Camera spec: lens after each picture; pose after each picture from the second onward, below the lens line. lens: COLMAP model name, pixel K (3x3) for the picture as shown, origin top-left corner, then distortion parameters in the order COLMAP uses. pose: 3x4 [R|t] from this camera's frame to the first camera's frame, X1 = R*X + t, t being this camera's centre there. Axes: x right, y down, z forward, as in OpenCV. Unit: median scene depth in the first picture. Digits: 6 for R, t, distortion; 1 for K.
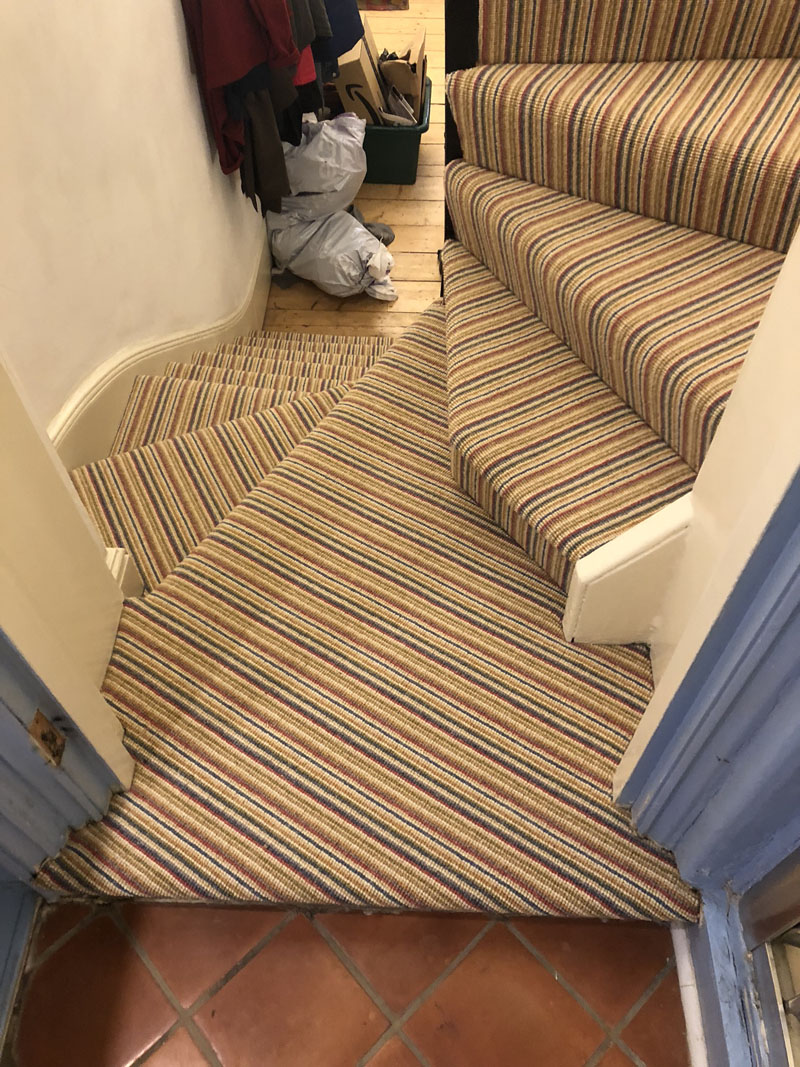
lens RADIAL K [[820.2, 0, 400.0], [0, 820.2, 533.5], [0, 0, 1]] dist [0.074162, -0.088022]
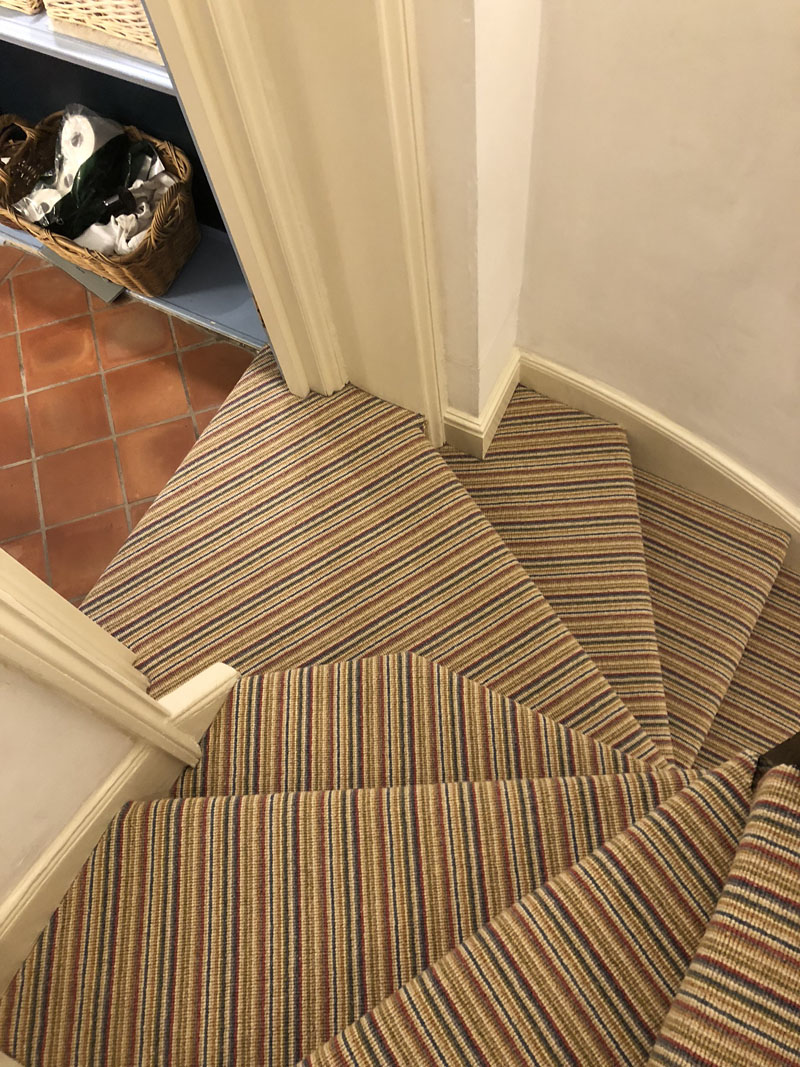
lens RADIAL K [[820.2, 0, 400.0], [0, 820.2, 533.5], [0, 0, 1]] dist [0.074162, -0.088022]
pose [[-0.436140, 0.844225, -0.311555, 0.310444], [-0.687141, -0.088884, 0.721067, -0.996272], [0.581050, 0.528568, 0.618867, 0.243158]]
